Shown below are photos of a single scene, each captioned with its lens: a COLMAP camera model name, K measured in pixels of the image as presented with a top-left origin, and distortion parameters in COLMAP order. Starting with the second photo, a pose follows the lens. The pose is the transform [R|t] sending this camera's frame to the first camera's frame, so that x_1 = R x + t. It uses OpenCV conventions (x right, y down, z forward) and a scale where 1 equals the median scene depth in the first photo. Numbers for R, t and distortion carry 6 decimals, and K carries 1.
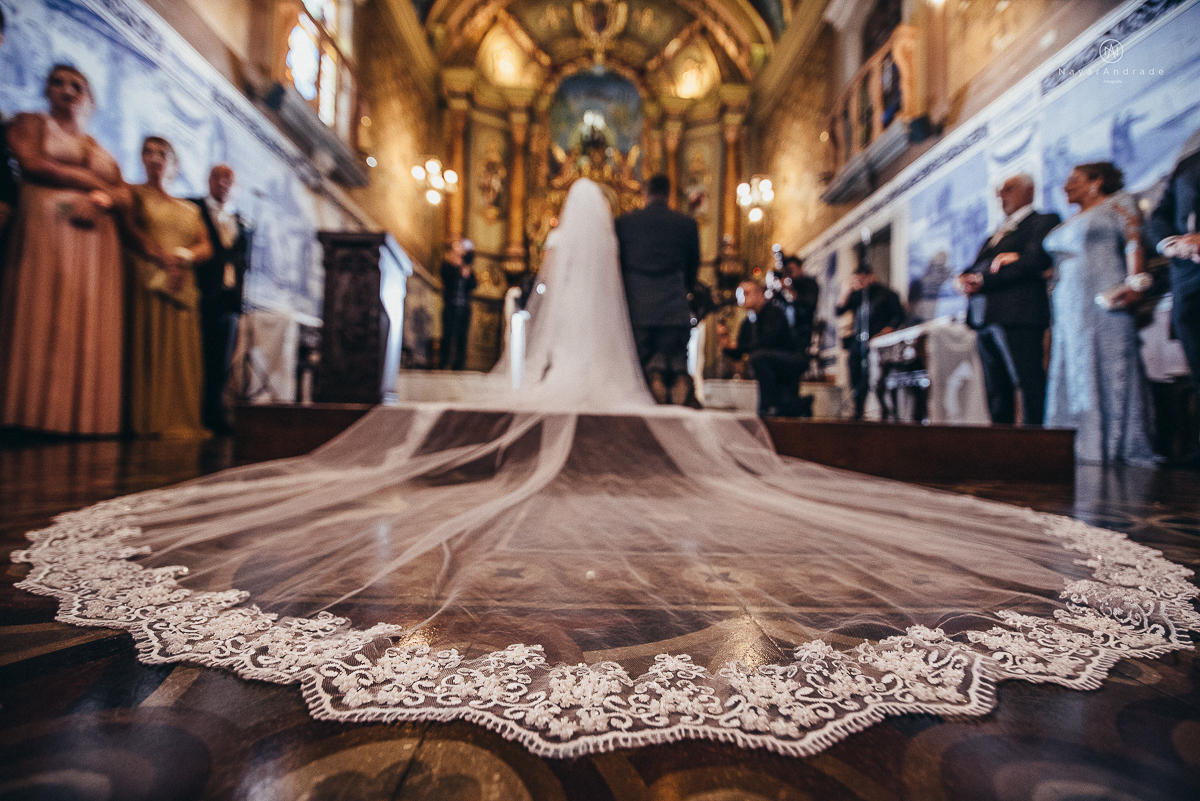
lens RADIAL K [[498.0, 0, 600.0], [0, 498.0, 400.5], [0, 0, 1]] dist [-0.001725, -0.000331]
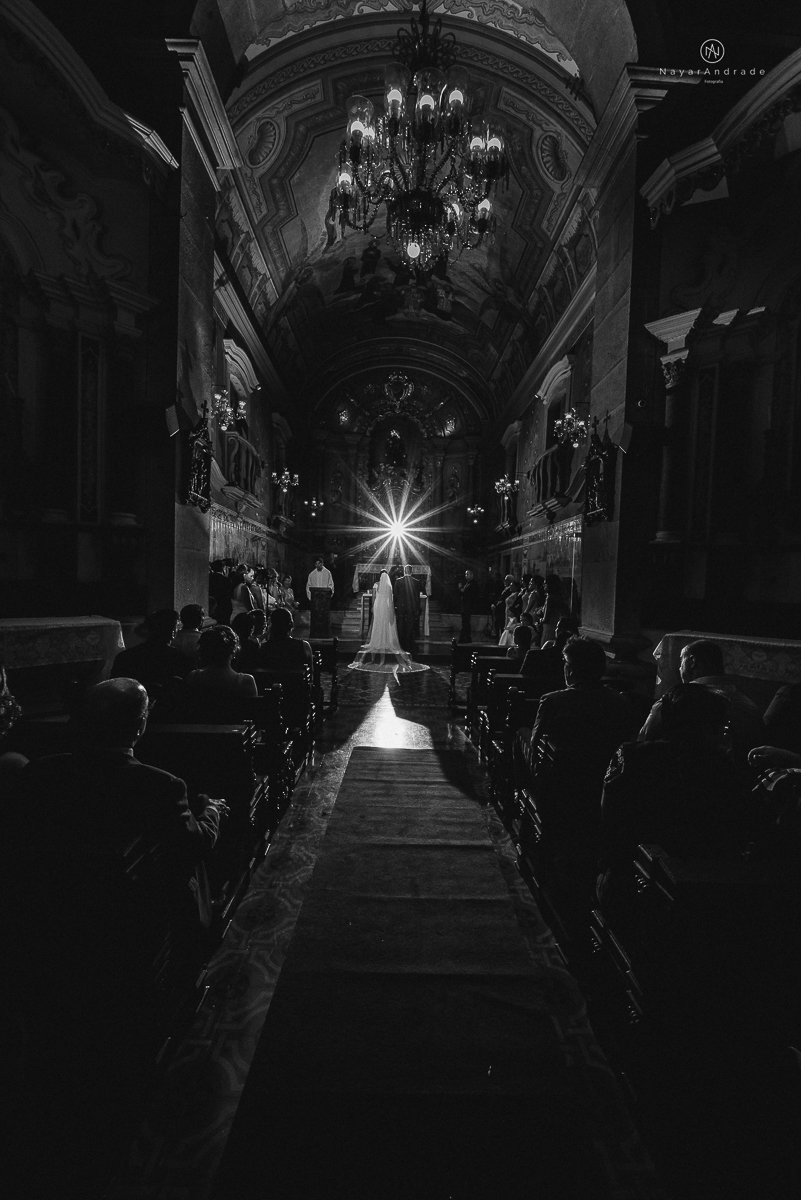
lens RADIAL K [[498.0, 0, 400.5], [0, 498.0, 600.0], [0, 0, 1]] dist [-0.001725, -0.000331]
pose [[0.999835, 0.000194, -0.018160, 0.041769], [0.001189, 0.997099, 0.076113, -0.178001], [0.018122, -0.076122, 0.996934, -0.833234]]
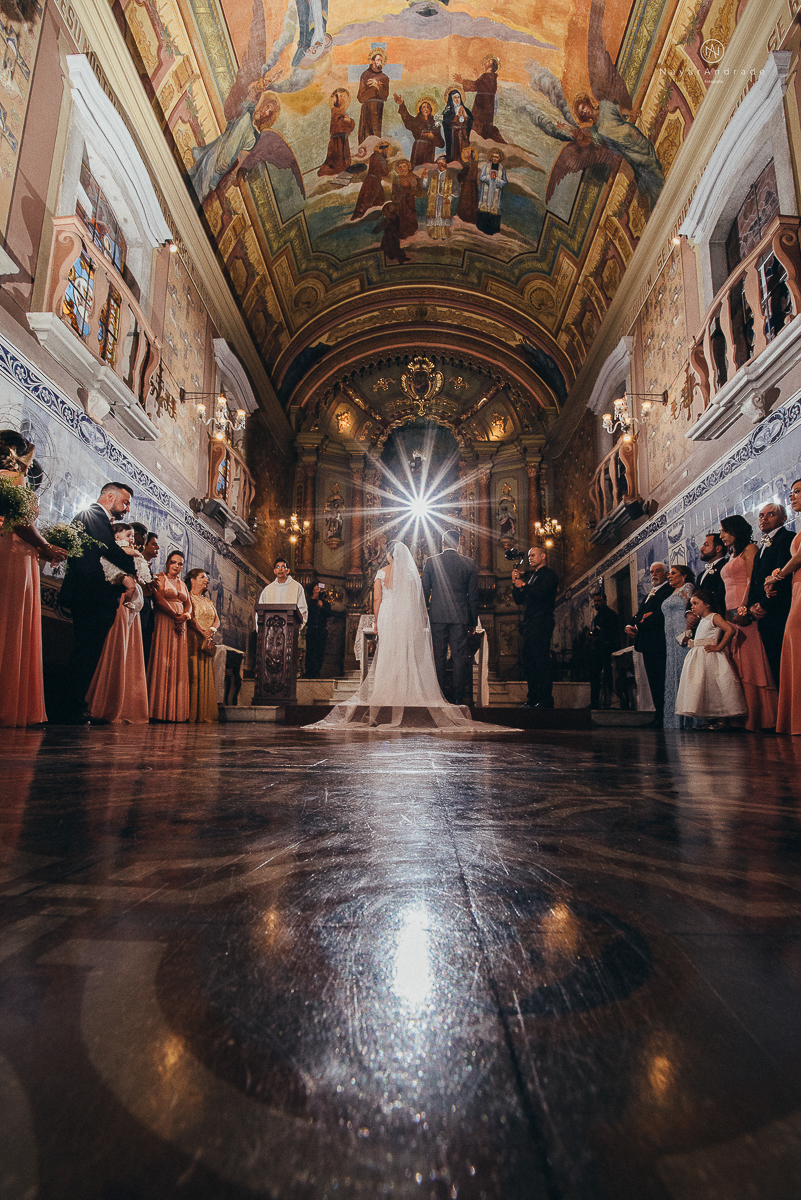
lens RADIAL K [[558.2, 0, 404.4], [0, 558.2, 624.3], [0, 0, 1]] dist [-0.002096, -0.000554]
pose [[0.997950, -0.027876, -0.057614, 0.021646], [0.020399, 0.991754, -0.126526, -0.004608], [0.060666, 0.125091, 0.990289, -0.310865]]
